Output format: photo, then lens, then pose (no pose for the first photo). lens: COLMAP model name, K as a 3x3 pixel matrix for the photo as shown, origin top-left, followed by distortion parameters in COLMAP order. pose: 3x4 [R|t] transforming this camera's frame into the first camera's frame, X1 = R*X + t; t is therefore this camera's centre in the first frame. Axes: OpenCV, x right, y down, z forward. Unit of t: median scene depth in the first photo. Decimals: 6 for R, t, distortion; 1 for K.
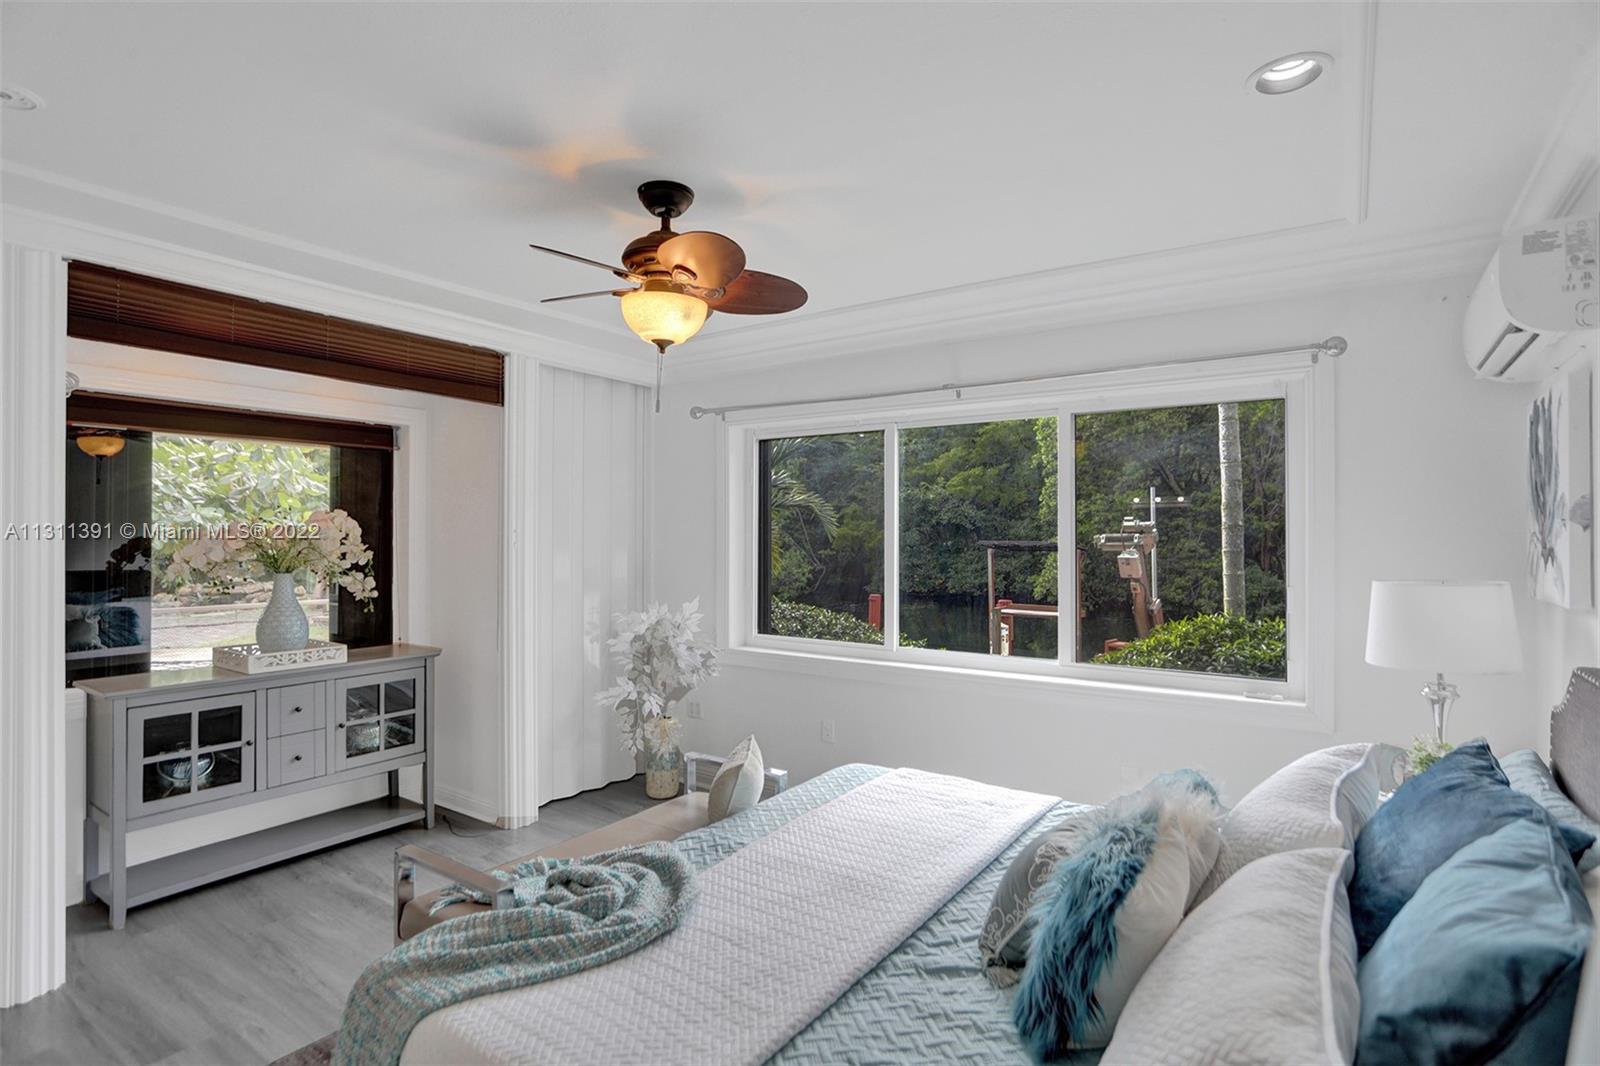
lens RADIAL K [[800.9, 0, 796.0], [0, 800.9, 521.3], [0, 0, 1]] dist [-0.045424, 0.022019]
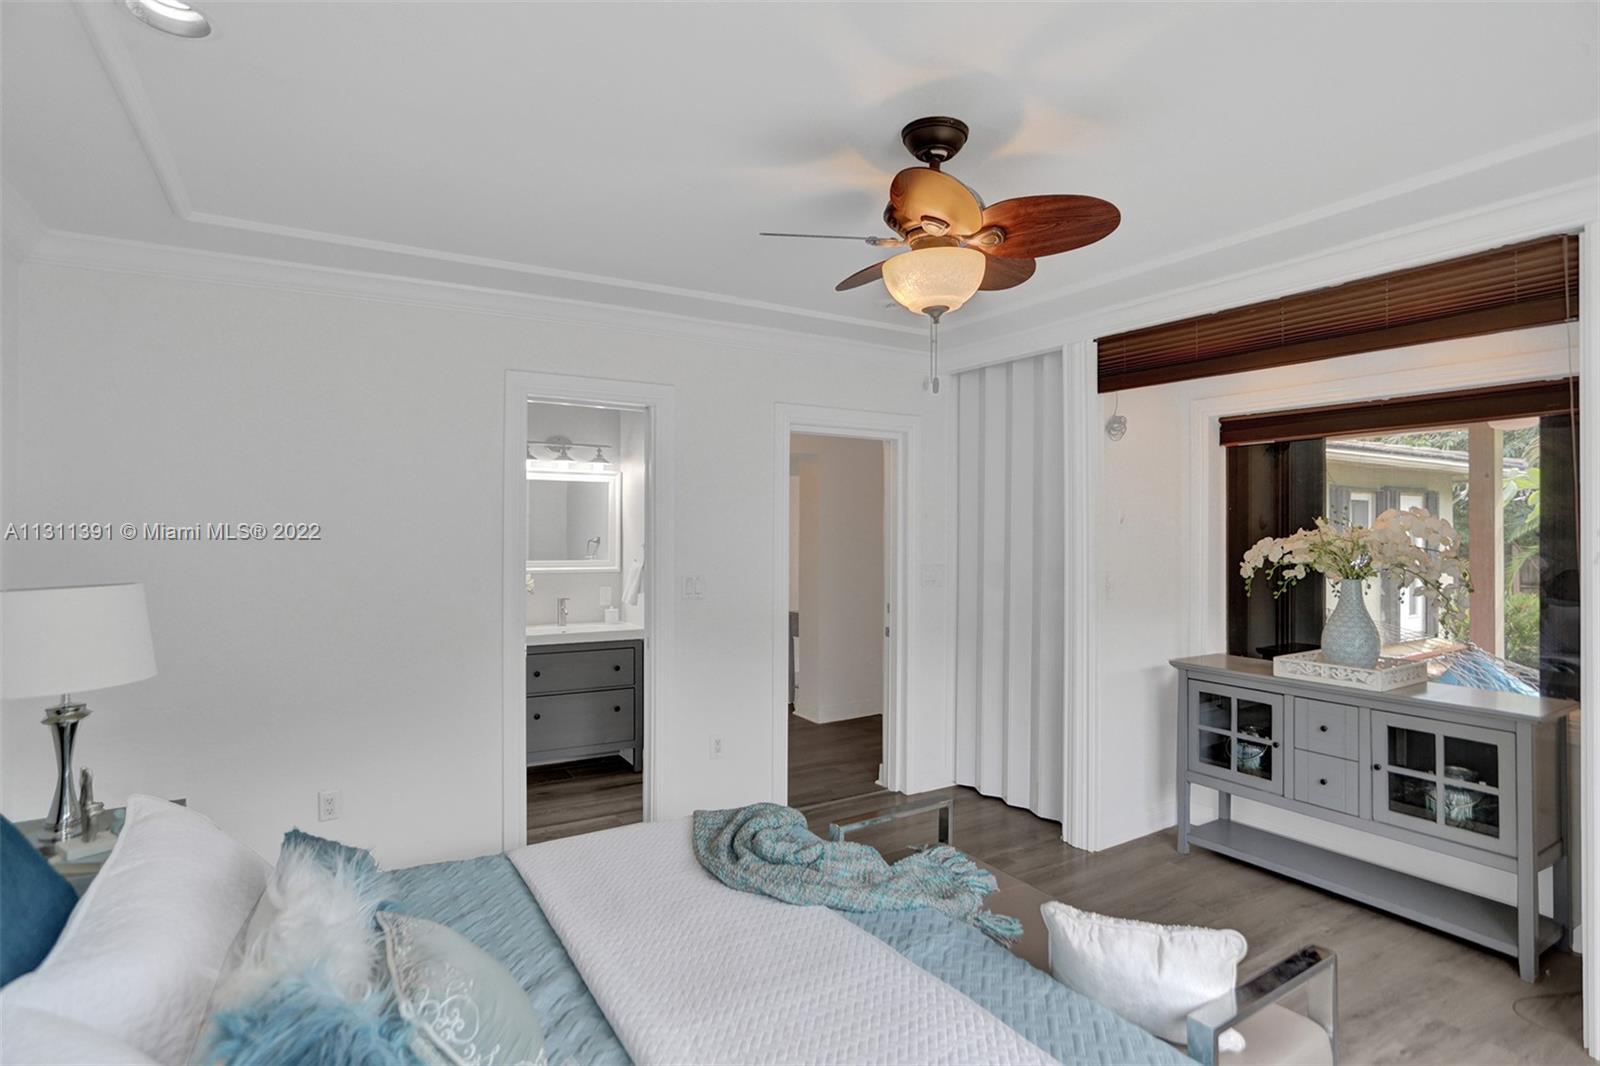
lens RADIAL K [[800.9, 0, 796.0], [0, 800.9, 521.3], [0, 0, 1]] dist [-0.045424, 0.022019]
pose [[-0.394981, -0.008332, -0.918652, 0.657597], [0.012473, 0.999818, -0.014432, 0.007171], [0.918605, -0.017159, -0.394805, 1.183010]]
